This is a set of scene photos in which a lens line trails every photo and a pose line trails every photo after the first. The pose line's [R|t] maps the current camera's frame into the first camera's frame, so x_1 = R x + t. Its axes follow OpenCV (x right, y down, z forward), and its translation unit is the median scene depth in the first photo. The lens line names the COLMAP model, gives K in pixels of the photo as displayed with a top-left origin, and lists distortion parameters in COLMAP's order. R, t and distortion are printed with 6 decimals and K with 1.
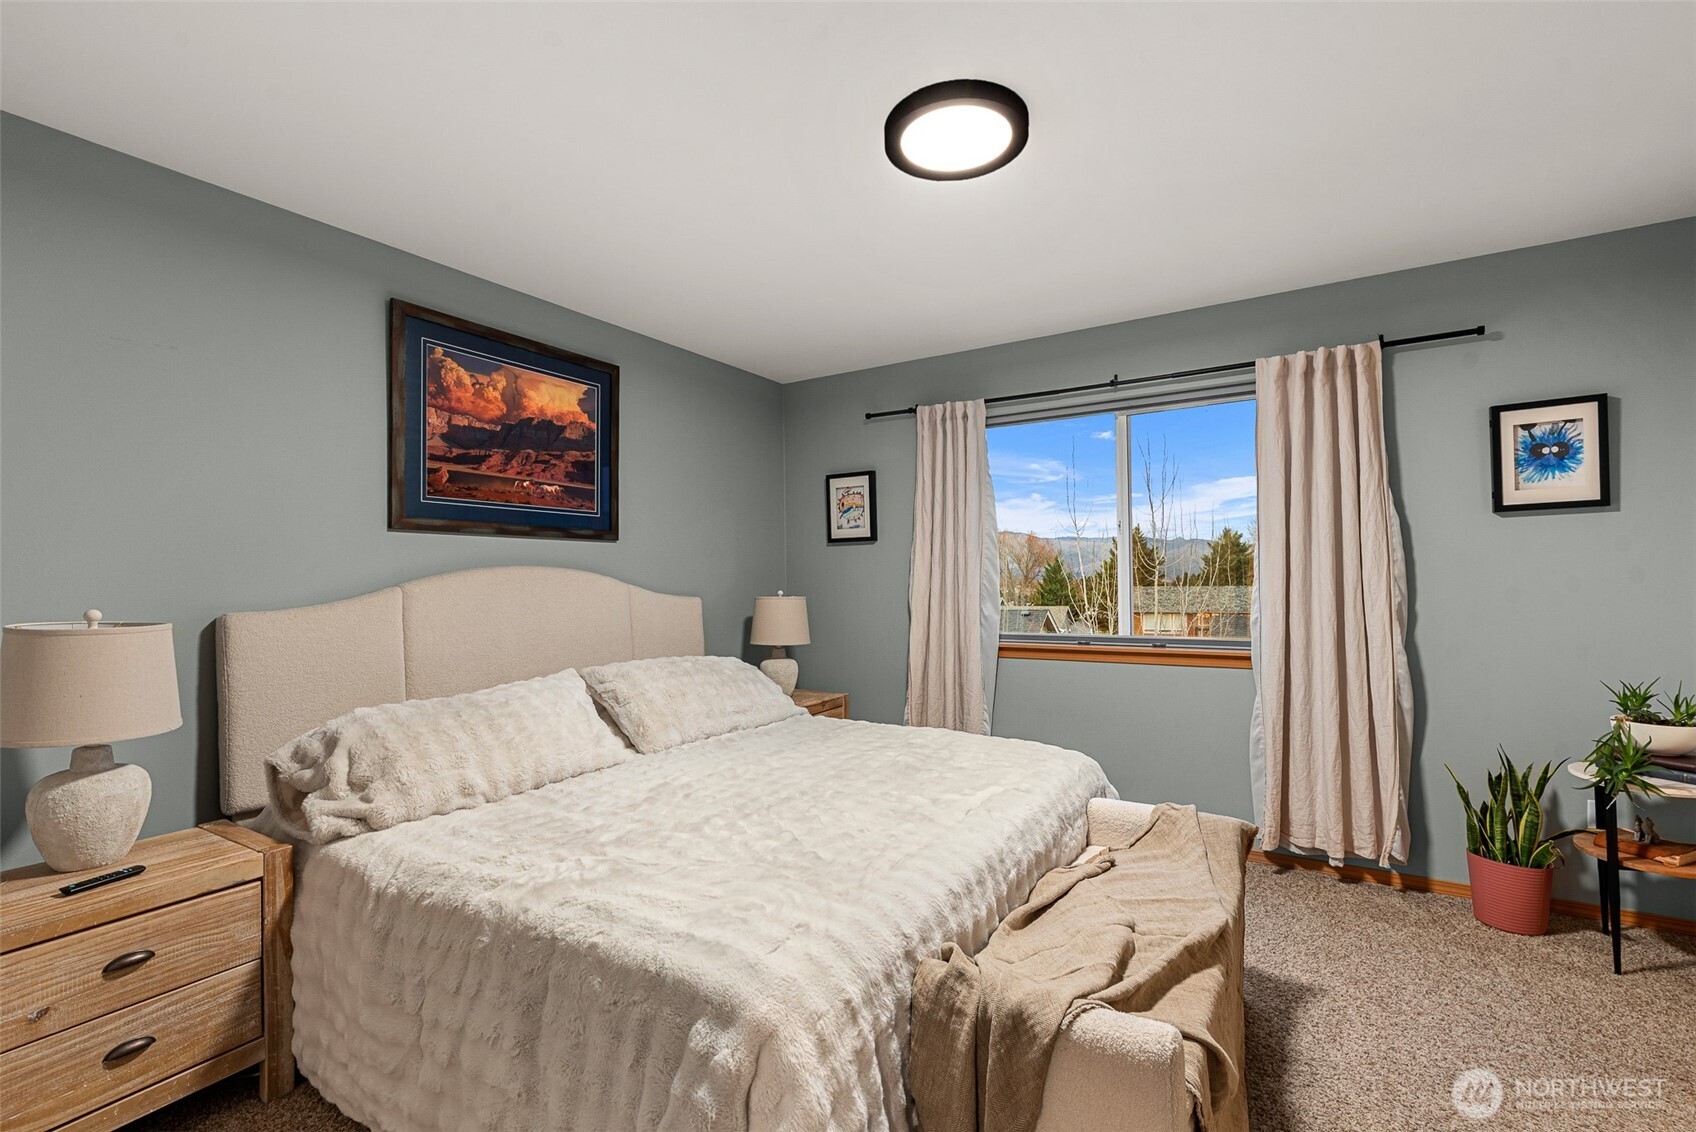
lens RADIAL K [[735.2, 0, 851.3], [0, 735.2, 564.8], [0, 0, 1]] dist [-0.004082, -0.000448]
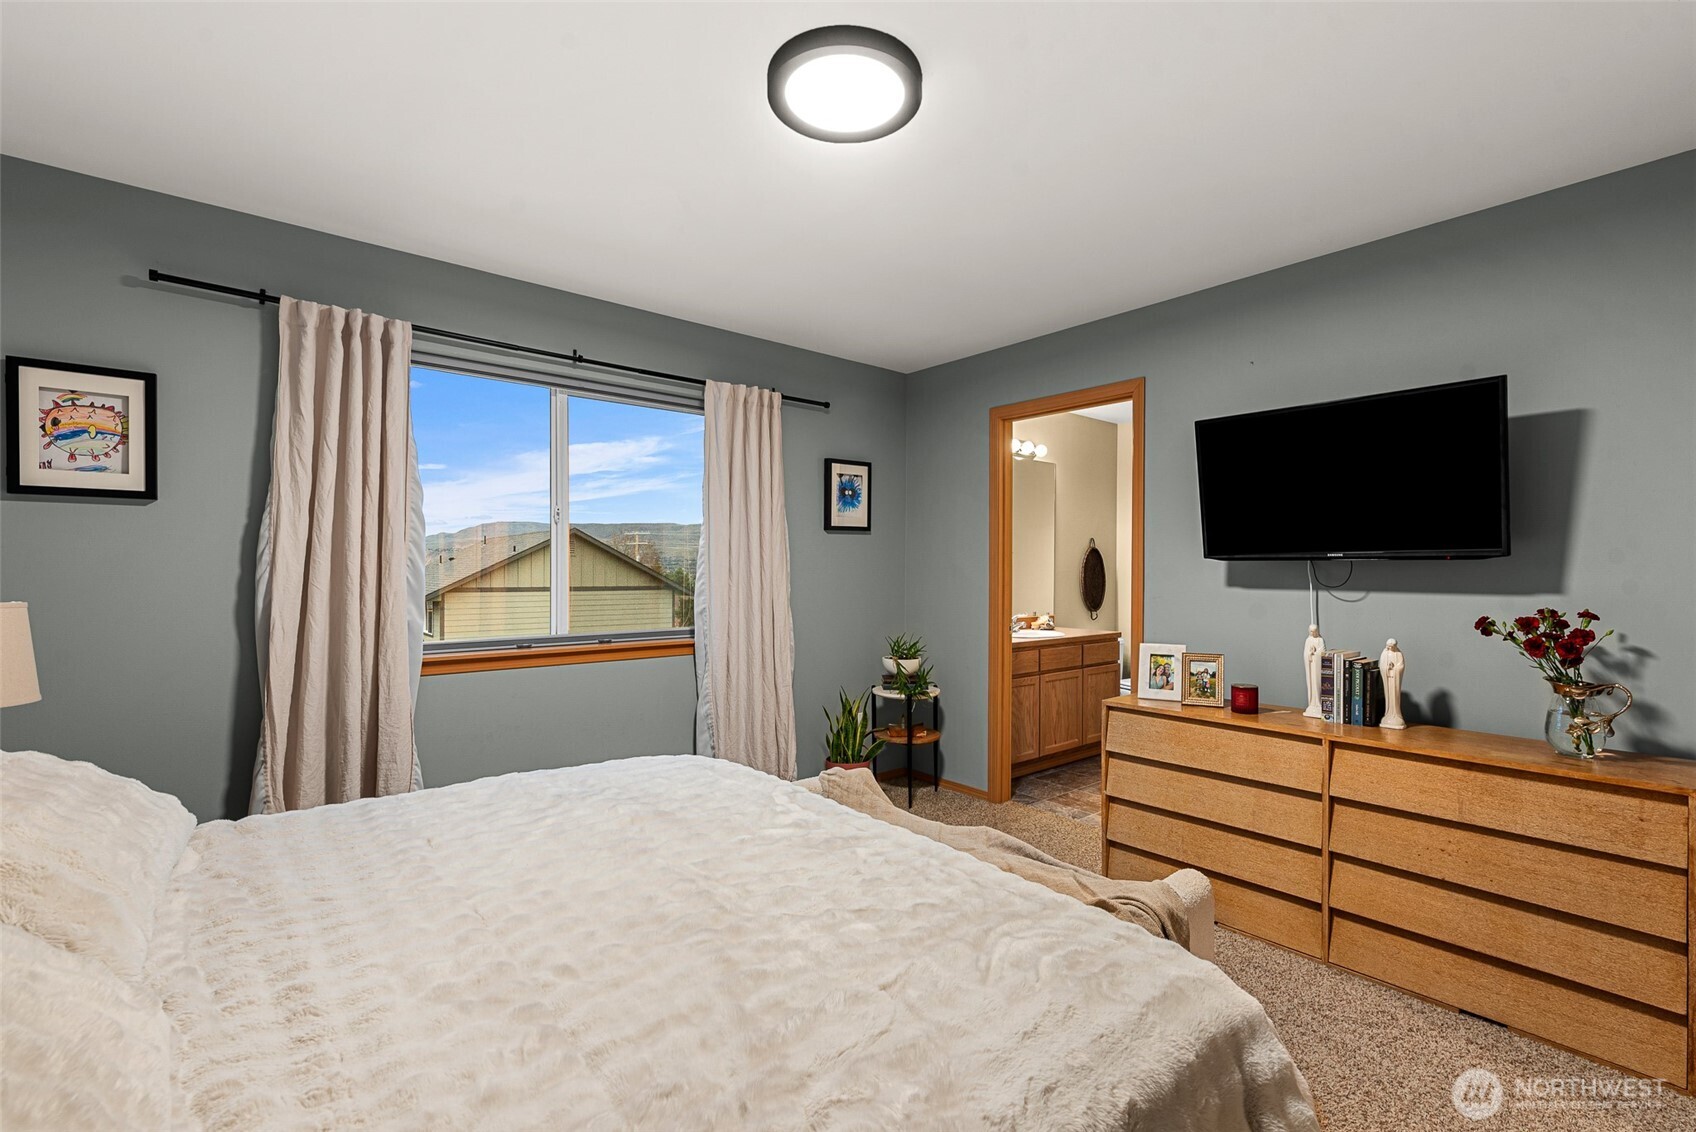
lens RADIAL K [[735.2, 0, 851.3], [0, 735.2, 564.8], [0, 0, 1]] dist [-0.004082, -0.000448]
pose [[0.318772, 0.021728, 0.947582, -0.438802], [-0.025993, 0.999562, -0.014176, 0.015210], [-0.947475, -0.020112, 0.319197, 0.421605]]
